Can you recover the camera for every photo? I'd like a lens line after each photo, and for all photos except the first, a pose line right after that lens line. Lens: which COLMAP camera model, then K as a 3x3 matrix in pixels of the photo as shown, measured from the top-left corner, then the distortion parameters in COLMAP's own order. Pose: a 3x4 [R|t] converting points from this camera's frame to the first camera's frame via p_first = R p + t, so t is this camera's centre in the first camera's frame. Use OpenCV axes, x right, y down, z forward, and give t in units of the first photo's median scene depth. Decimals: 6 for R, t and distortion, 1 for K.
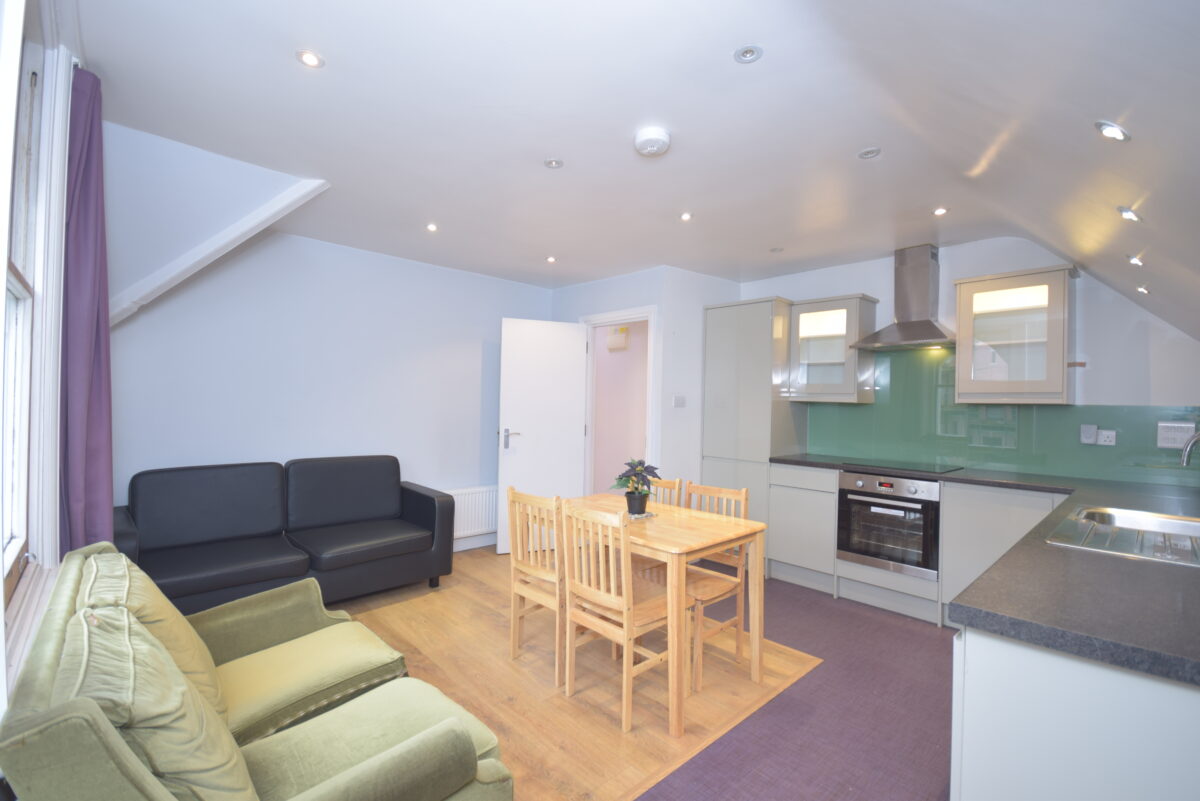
lens RADIAL K [[528.1, 0, 600.0], [0, 528.1, 400.5], [0, 0, 1]] dist [0.000696, -0.000384]
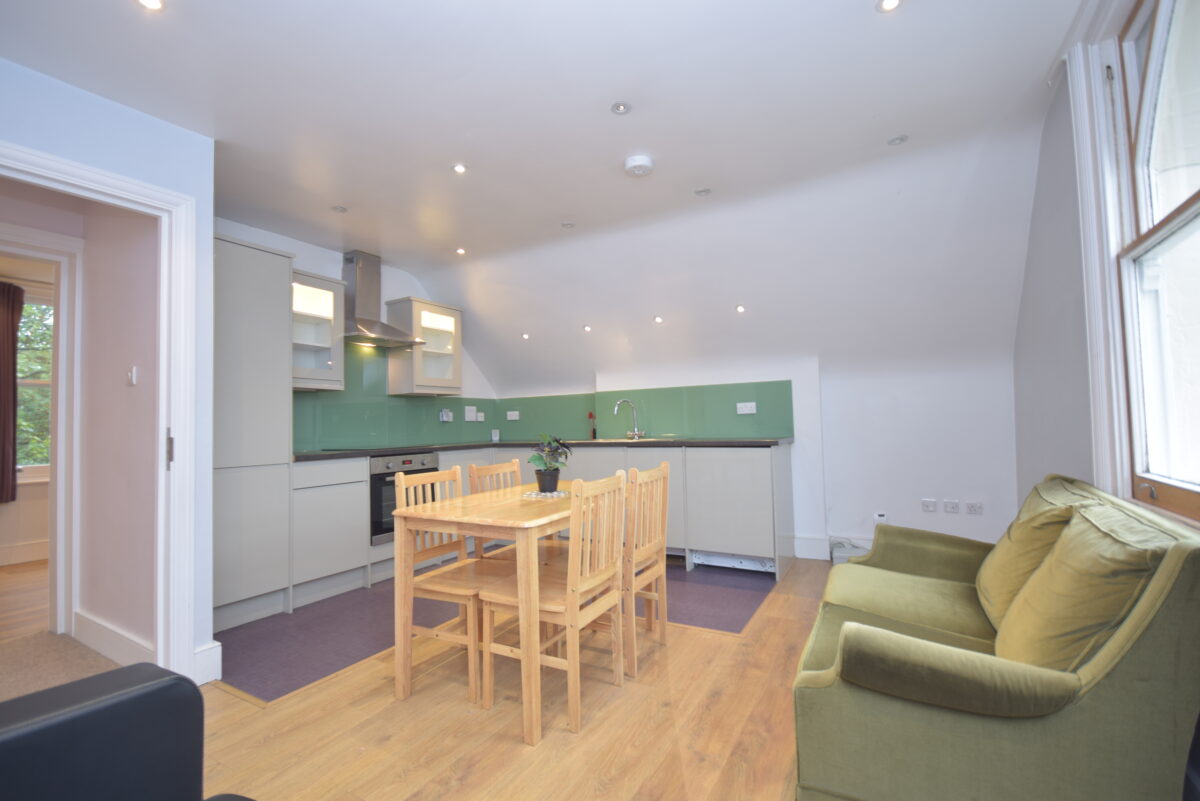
lens RADIAL K [[521.1, 0, 600.0], [0, 521.1, 400.5], [0, 0, 1]] dist [0.003879, -0.013297]
pose [[-0.274408, 0.028566, 0.961189, -0.680870], [0.011752, 0.999584, -0.026352, 0.063410], [-0.961542, 0.004064, -0.274630, 0.940555]]
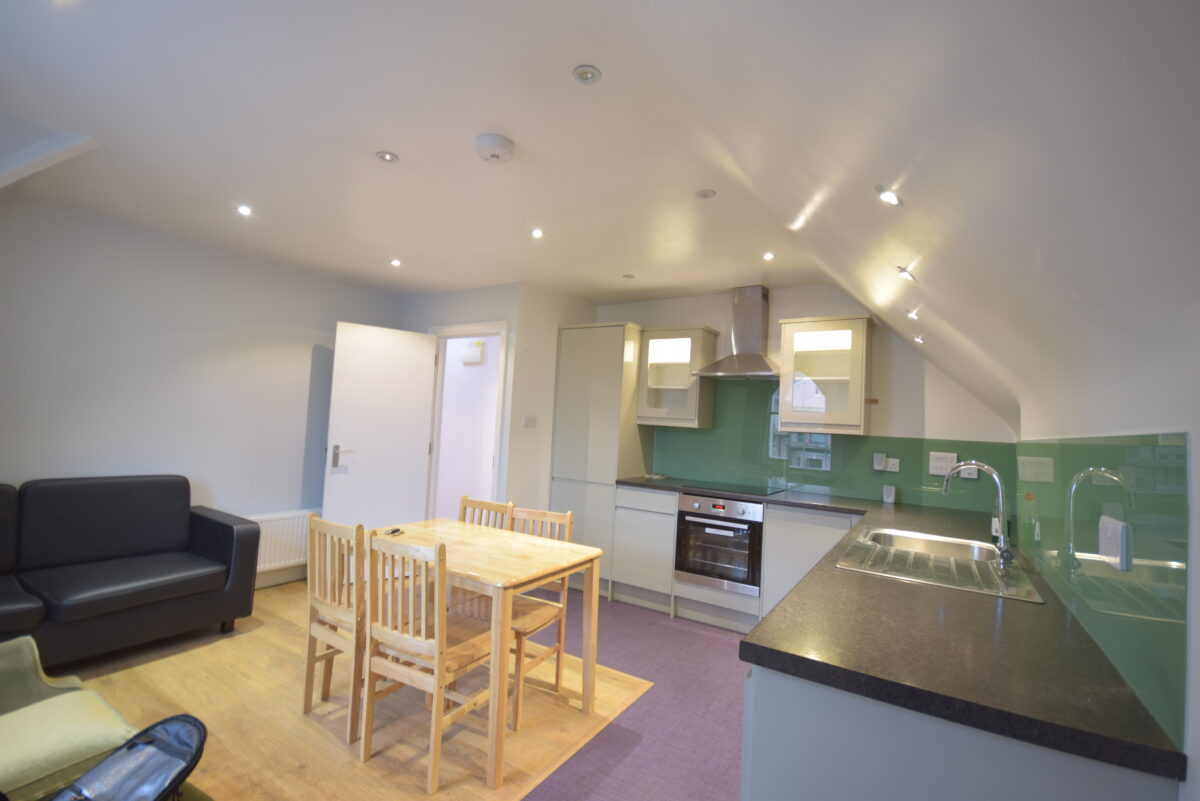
lens RADIAL K [[529.4, 0, 600.0], [0, 529.4, 400.5], [0, 0, 1]] dist [0.002093, 0.000473]
pose [[0.968112, 0.042643, 0.246861, 0.042500], [-0.034461, 0.998707, -0.037370, -0.005414], [-0.248135, 0.027671, 0.968330, 0.027158]]
